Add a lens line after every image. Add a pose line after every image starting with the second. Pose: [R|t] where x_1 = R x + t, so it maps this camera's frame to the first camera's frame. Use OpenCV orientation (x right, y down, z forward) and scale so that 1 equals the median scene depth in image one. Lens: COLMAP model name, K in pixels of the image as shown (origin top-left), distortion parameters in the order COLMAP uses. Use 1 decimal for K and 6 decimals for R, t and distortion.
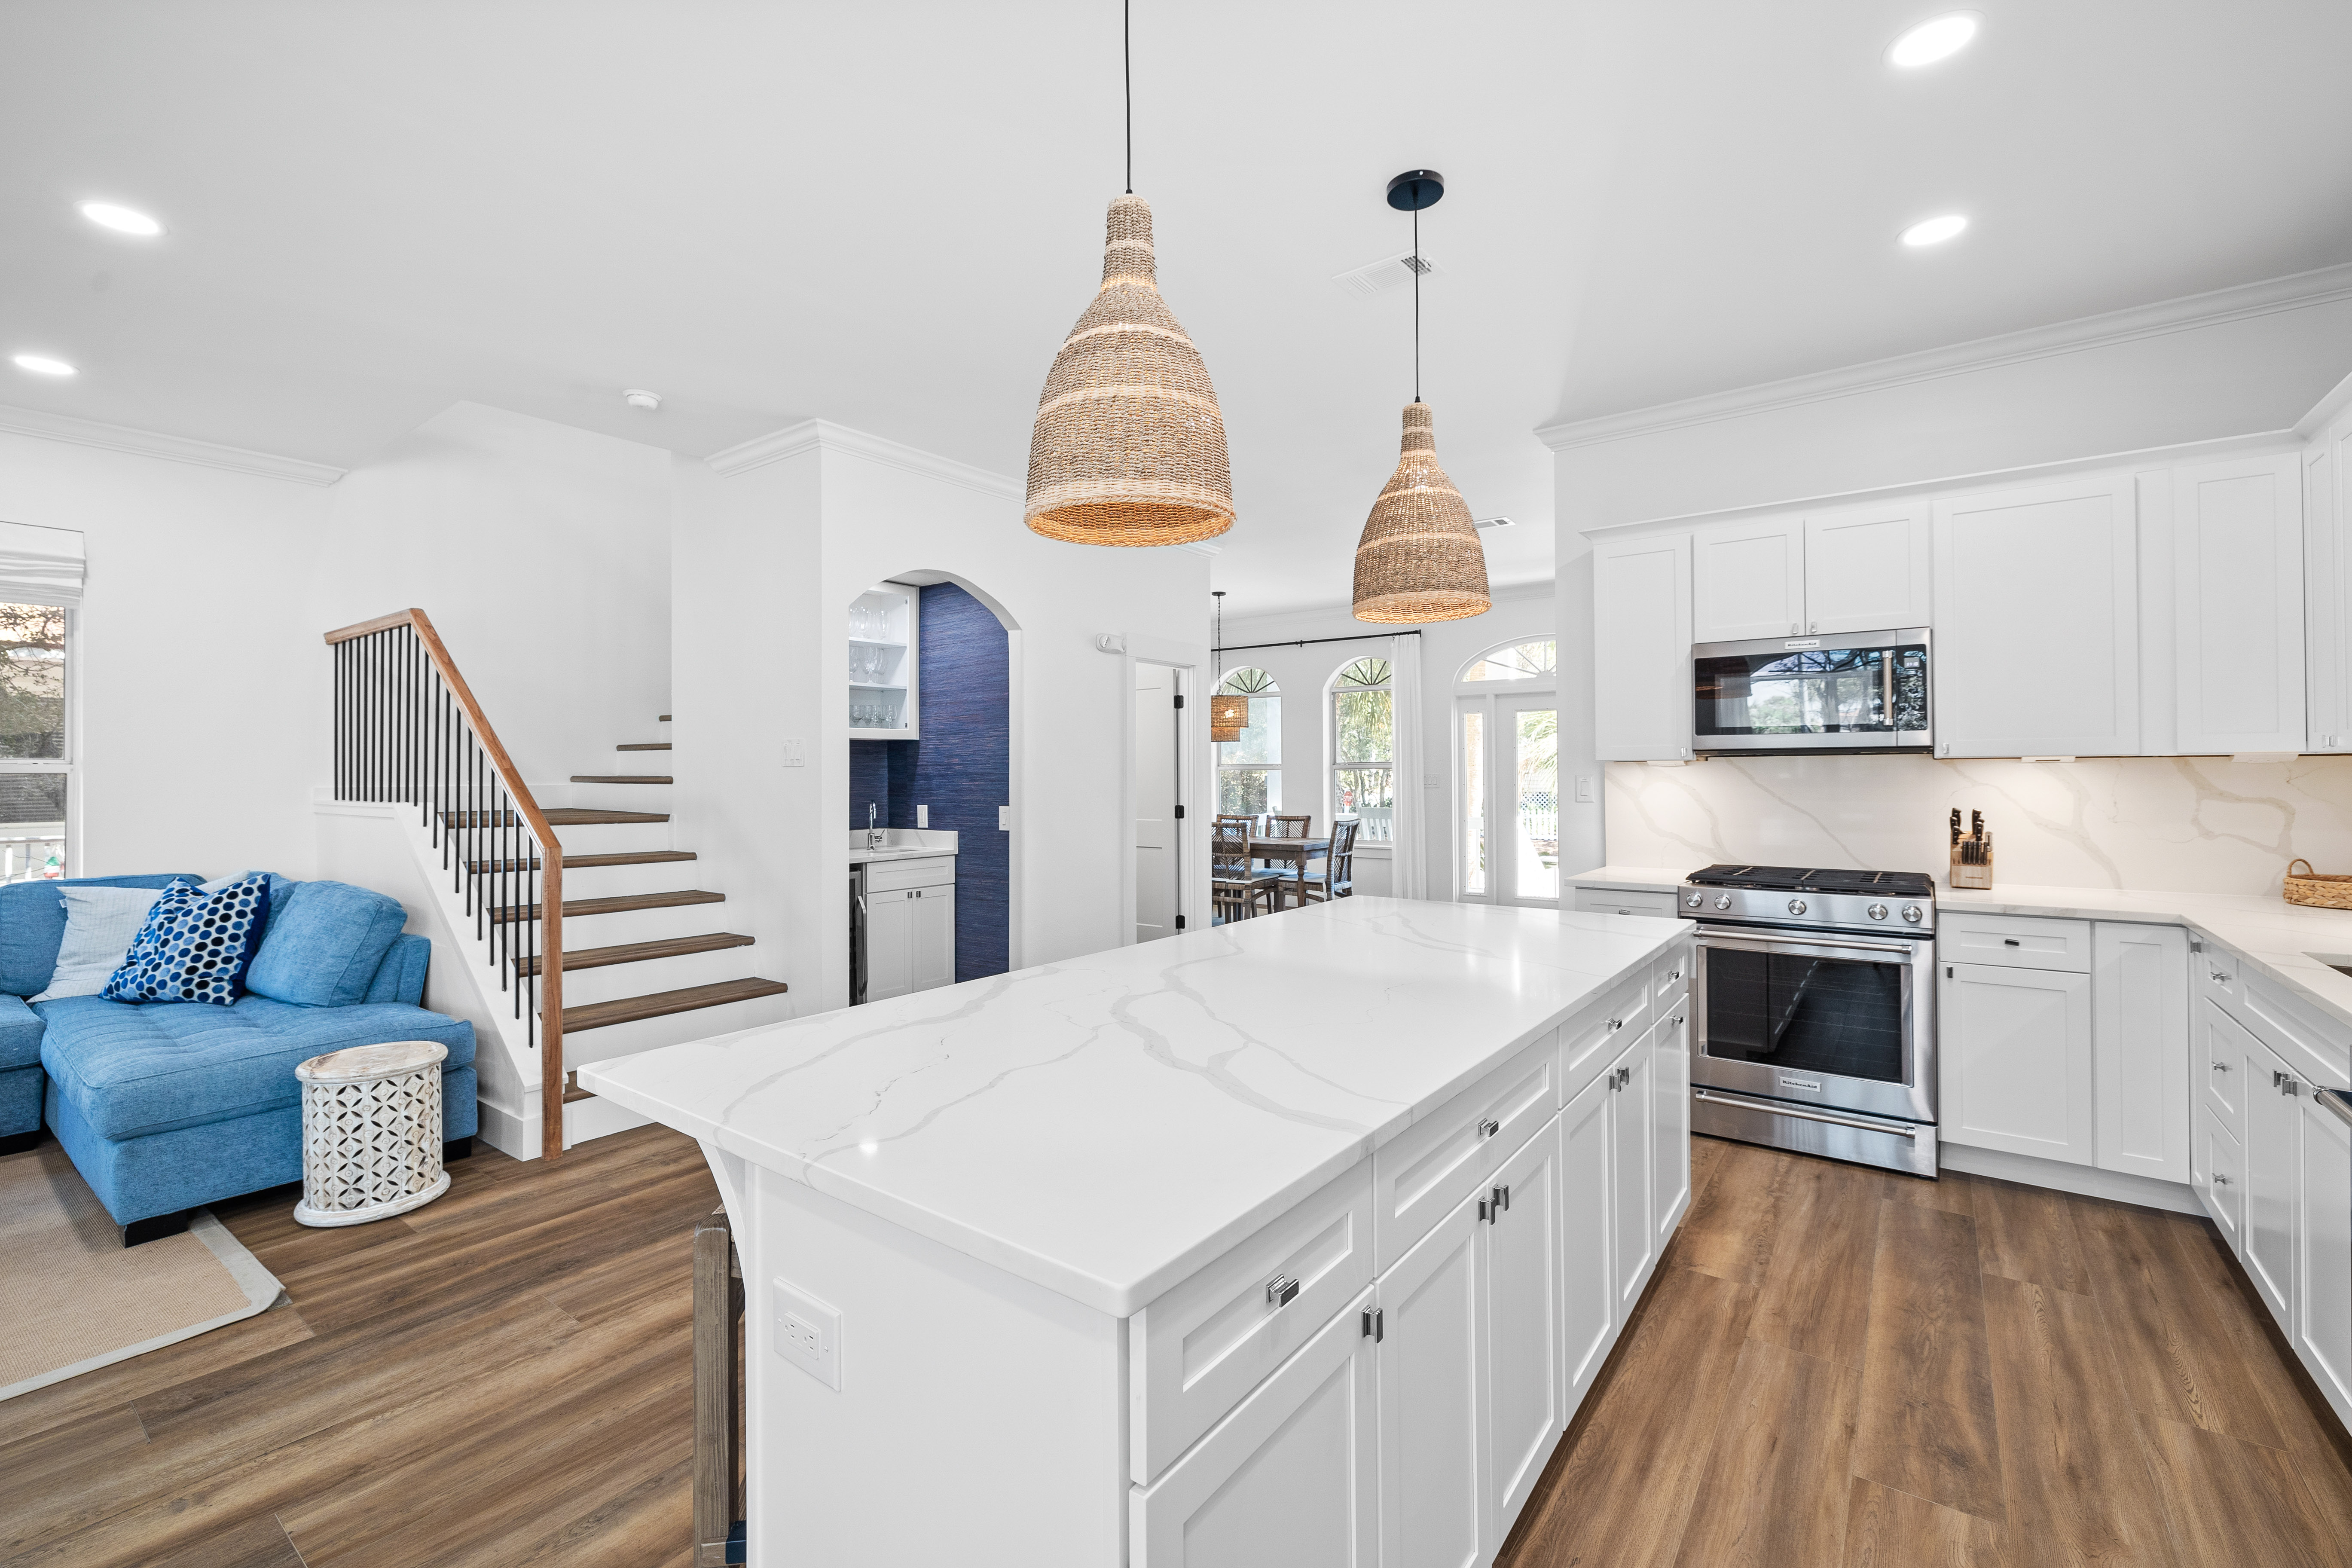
lens RADIAL K [[994.3, 0, 1172.2], [0, 994.3, 761.9], [0, 0, 1]] dist [-0.000049, -0.000024]
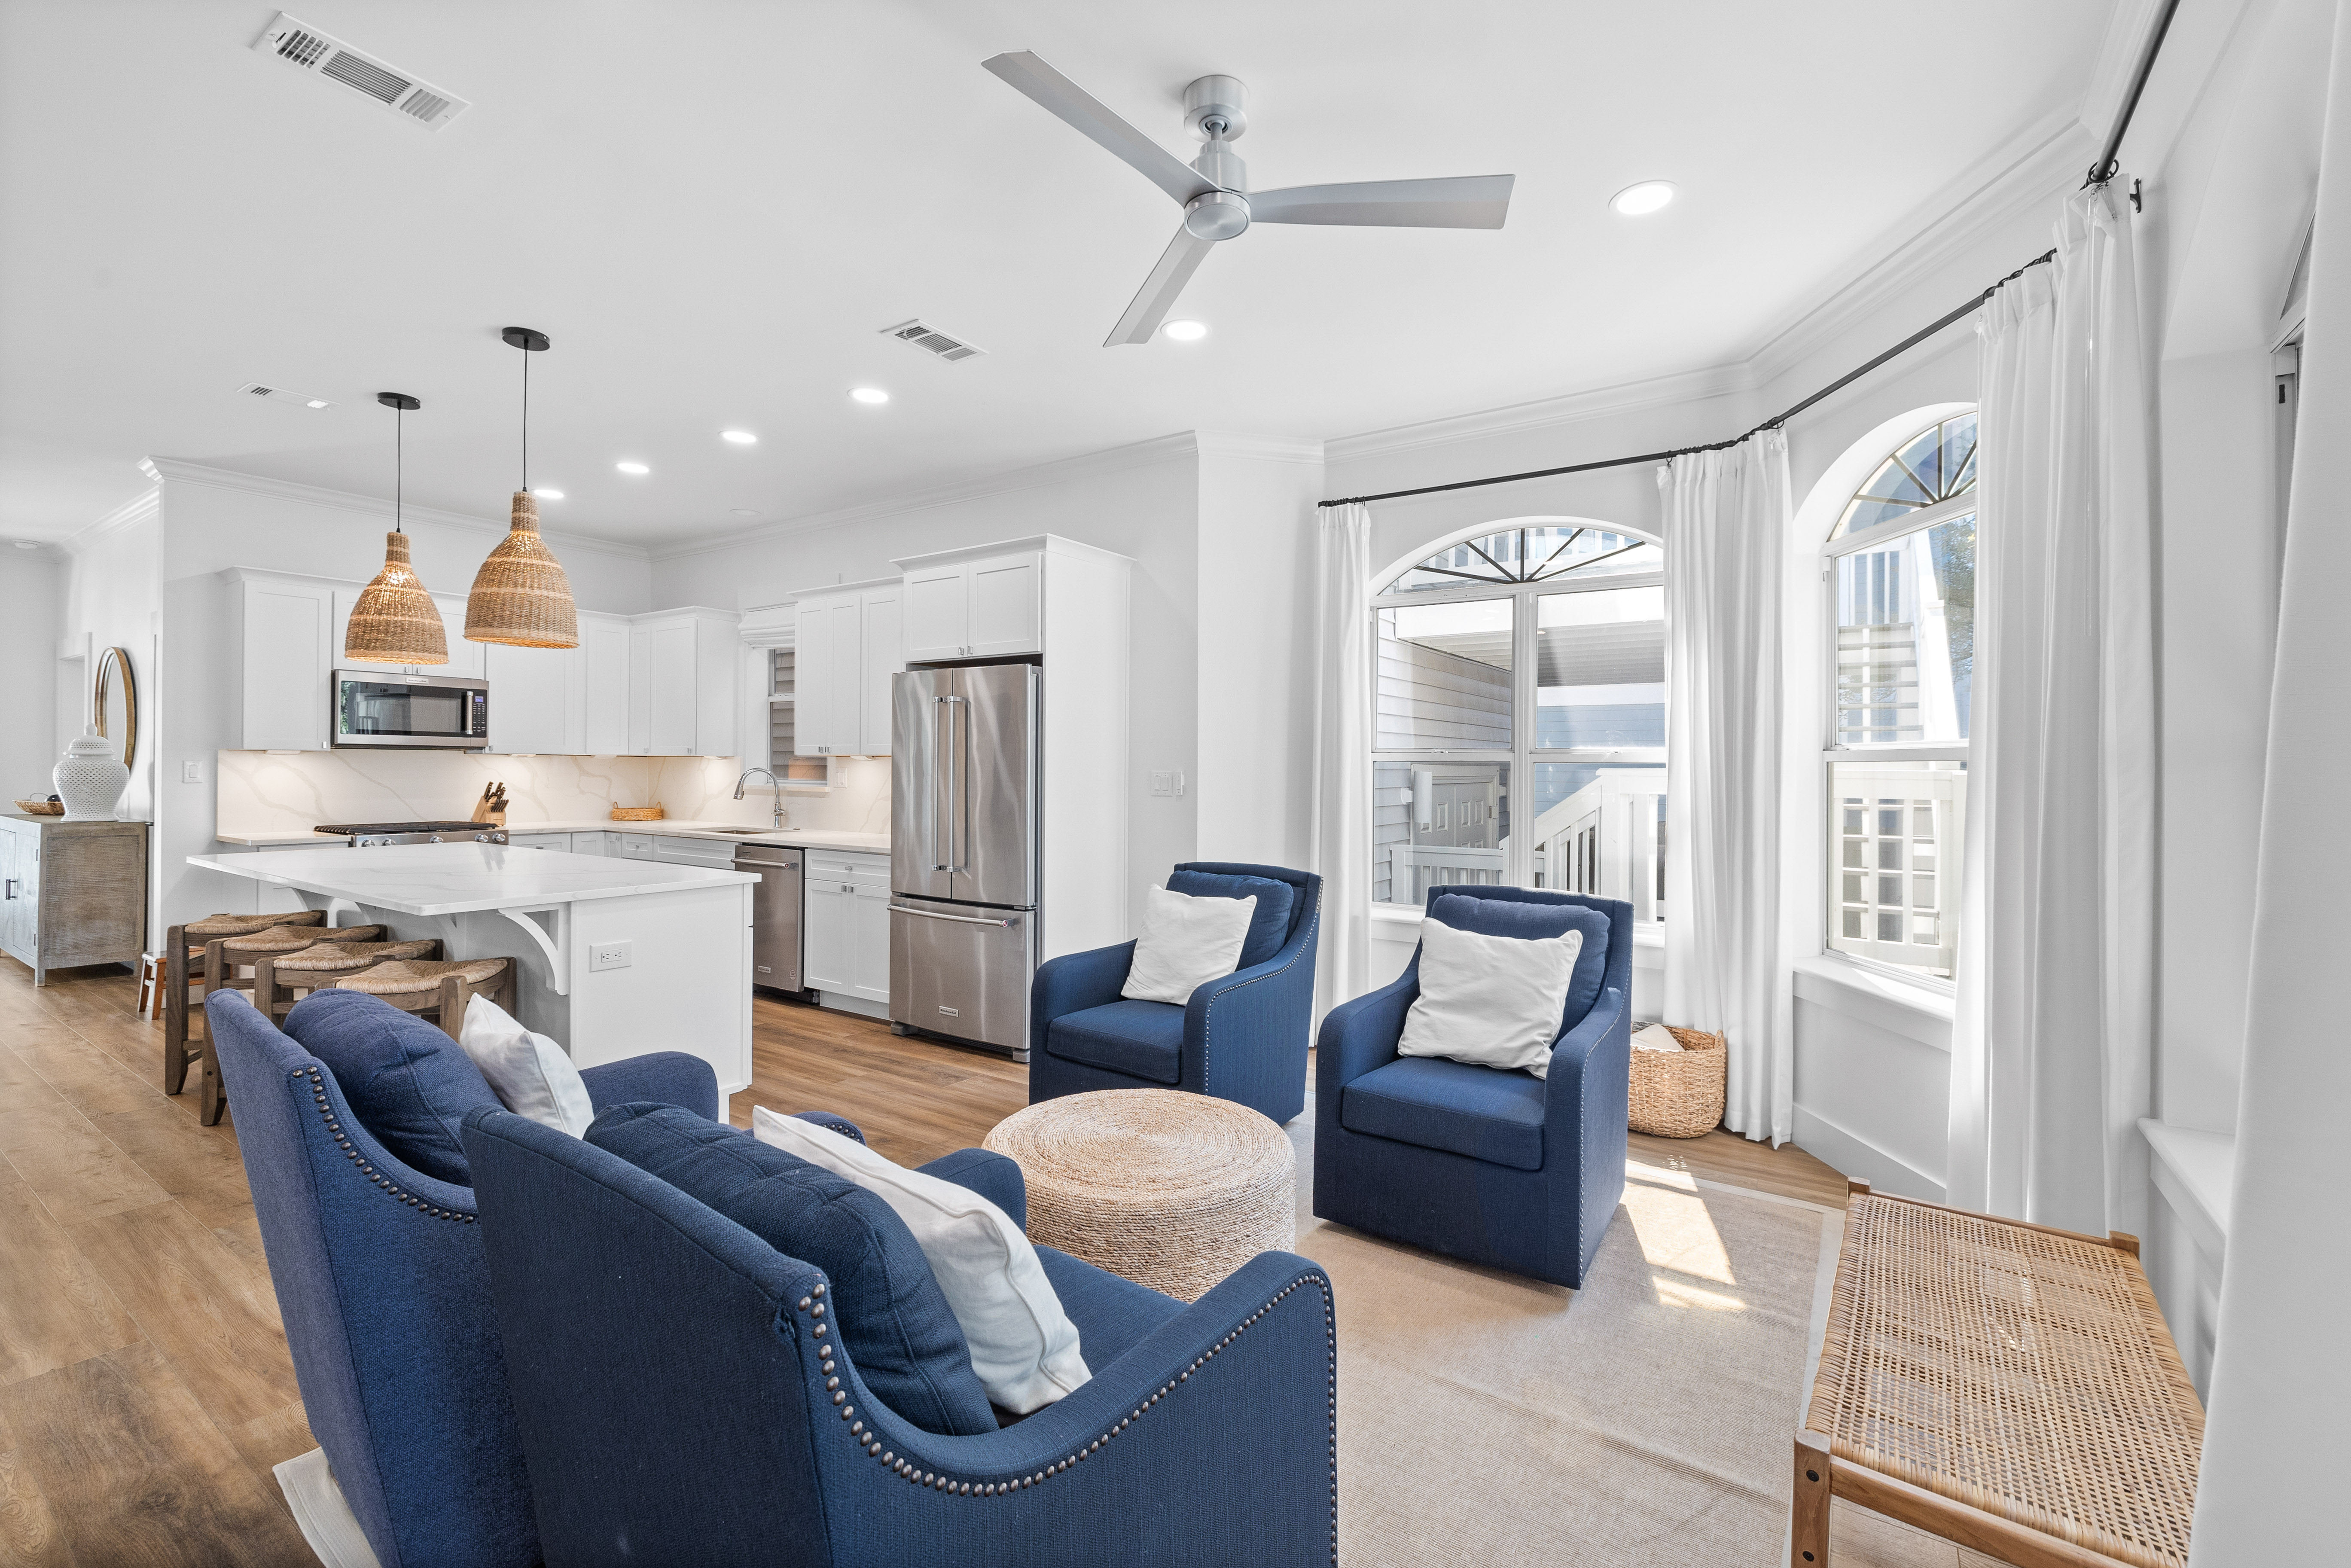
lens RADIAL K [[1013.5, 0, 1177.8], [0, 1013.5, 769.4], [0, 0, 1]] dist [0.002641, 0.000093]
pose [[-0.039282, 0.005073, 0.999215, -1.450964], [-0.020056, 0.999782, -0.005864, 0.013203], [-0.999027, -0.020271, -0.039172, -0.226413]]
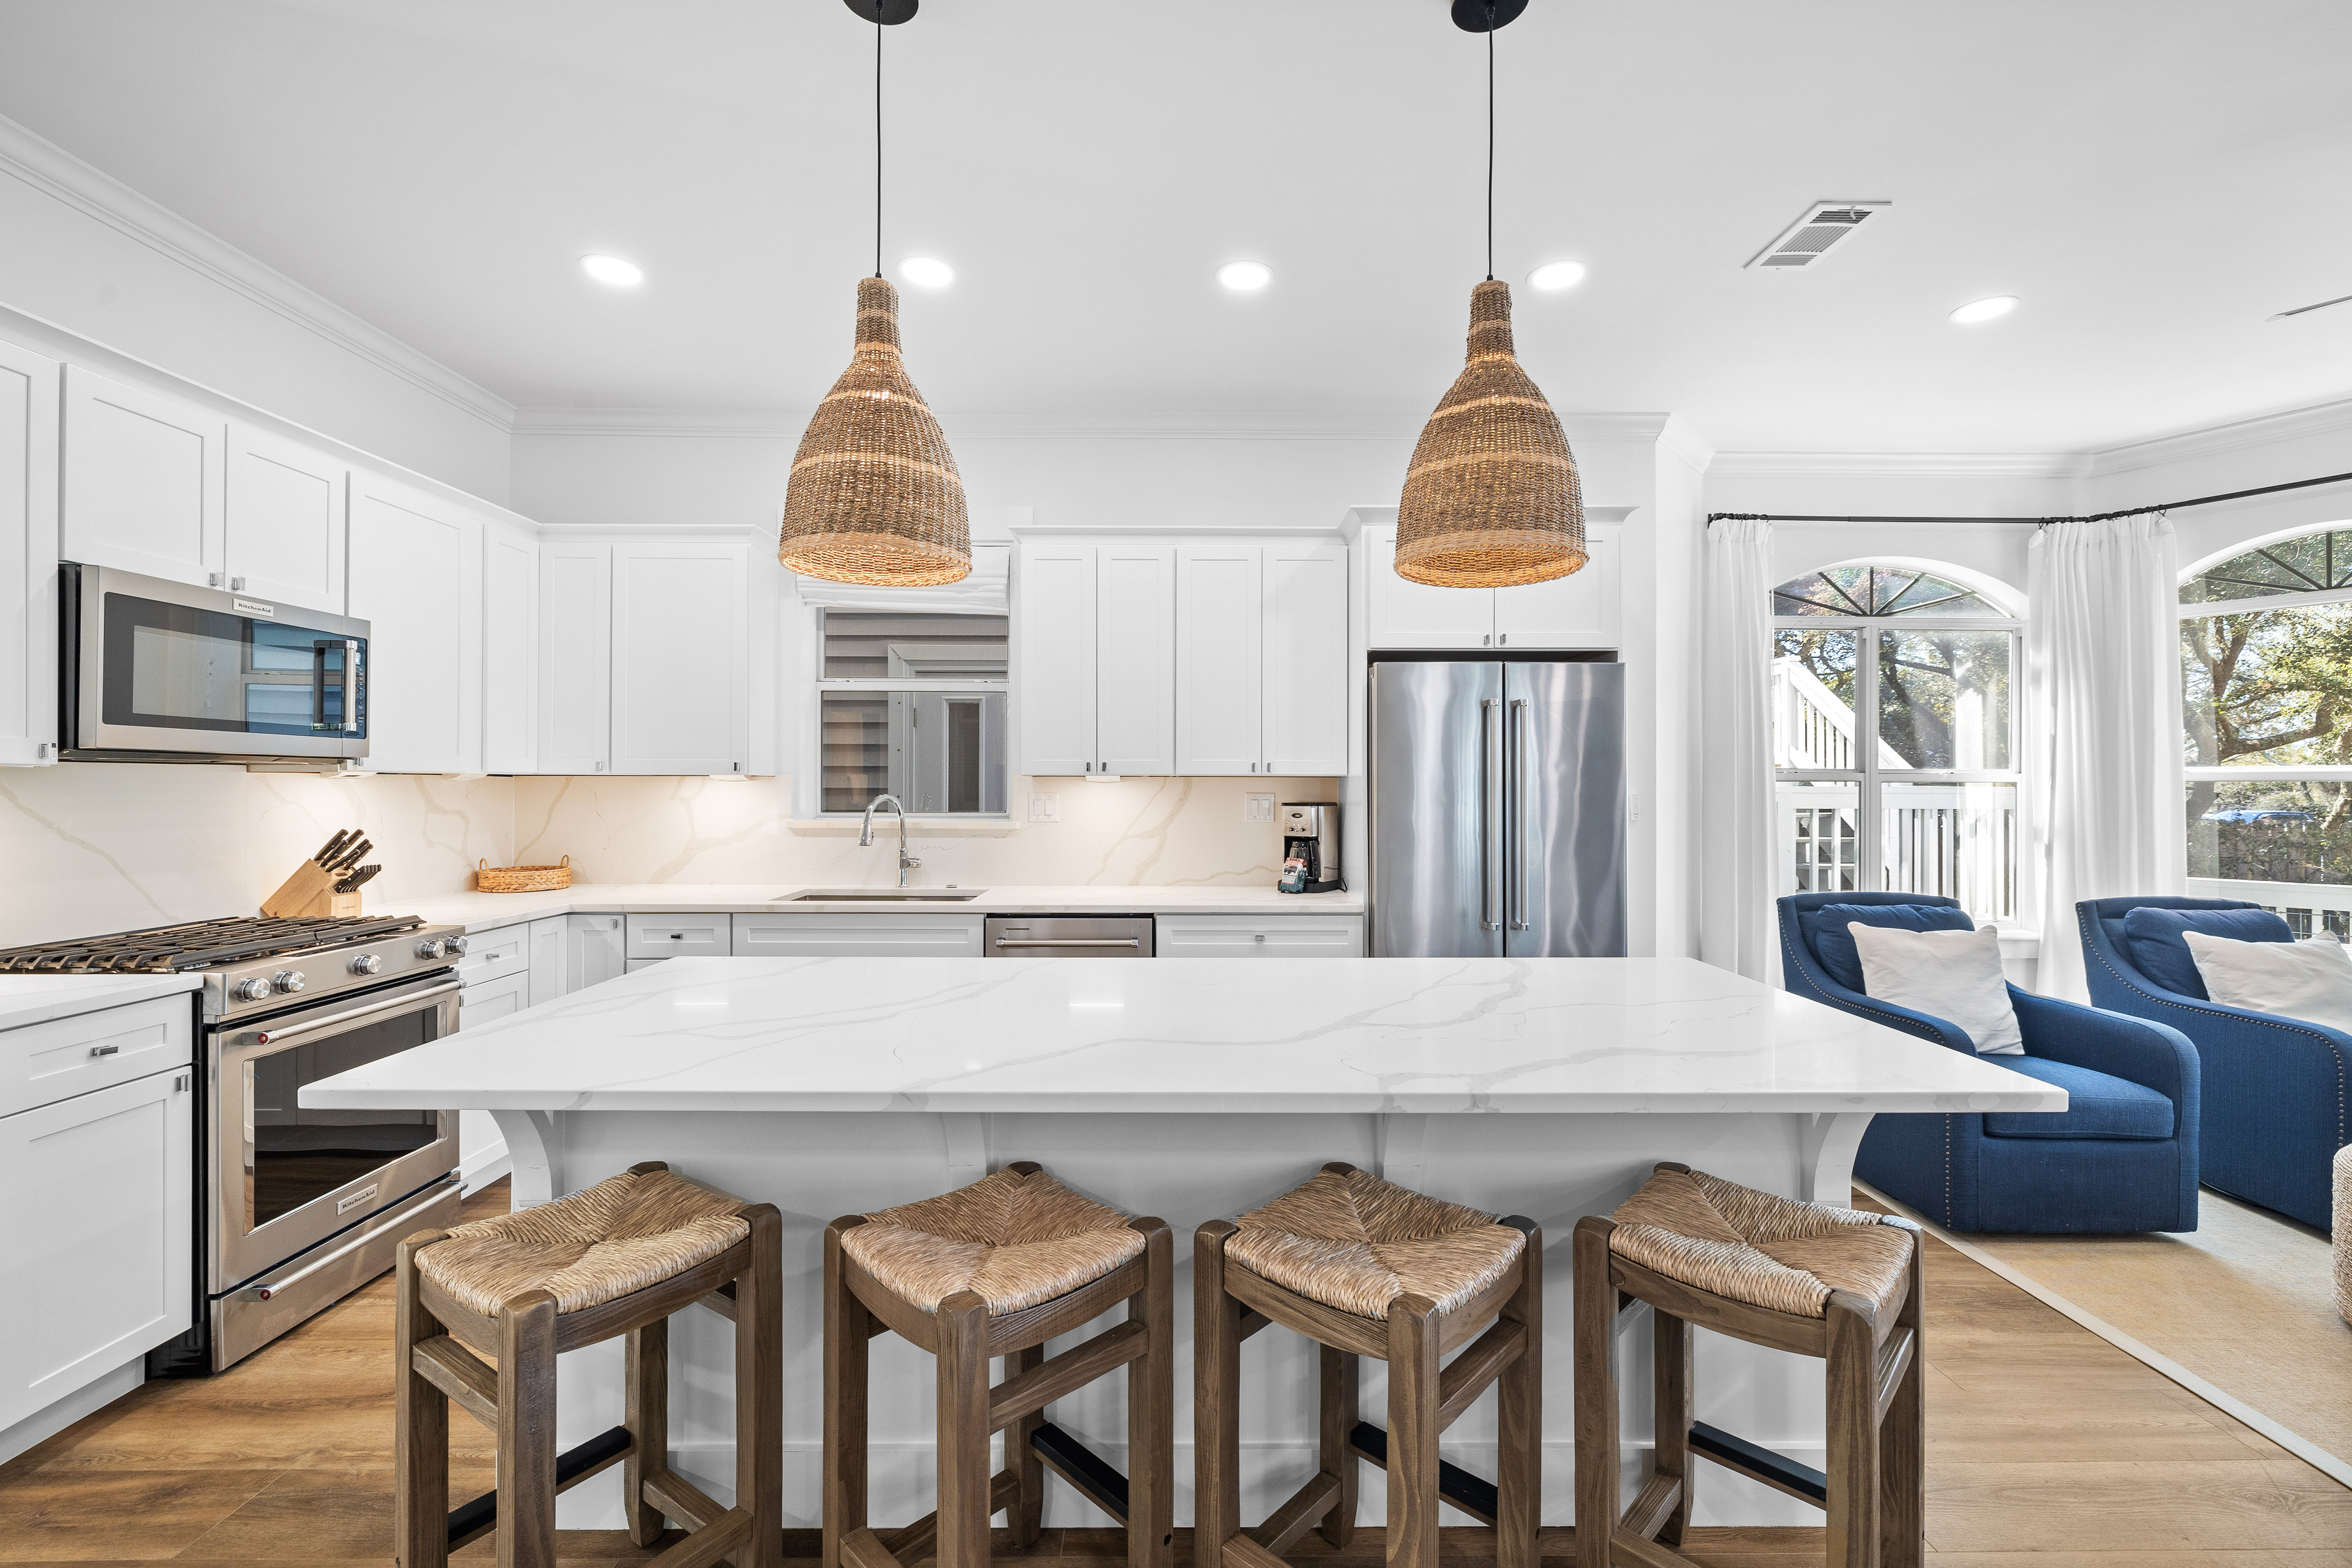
lens RADIAL K [[1018.3, 0, 1184.7], [0, 1018.3, 782.4], [0, 0, 1]] dist [0.000549, 0.005774]
pose [[-0.605581, 0.005991, 0.795761, -0.484075], [-0.007660, 0.999881, -0.013357, 0.015324], [-0.795746, -0.014185, -0.605464, 1.264911]]
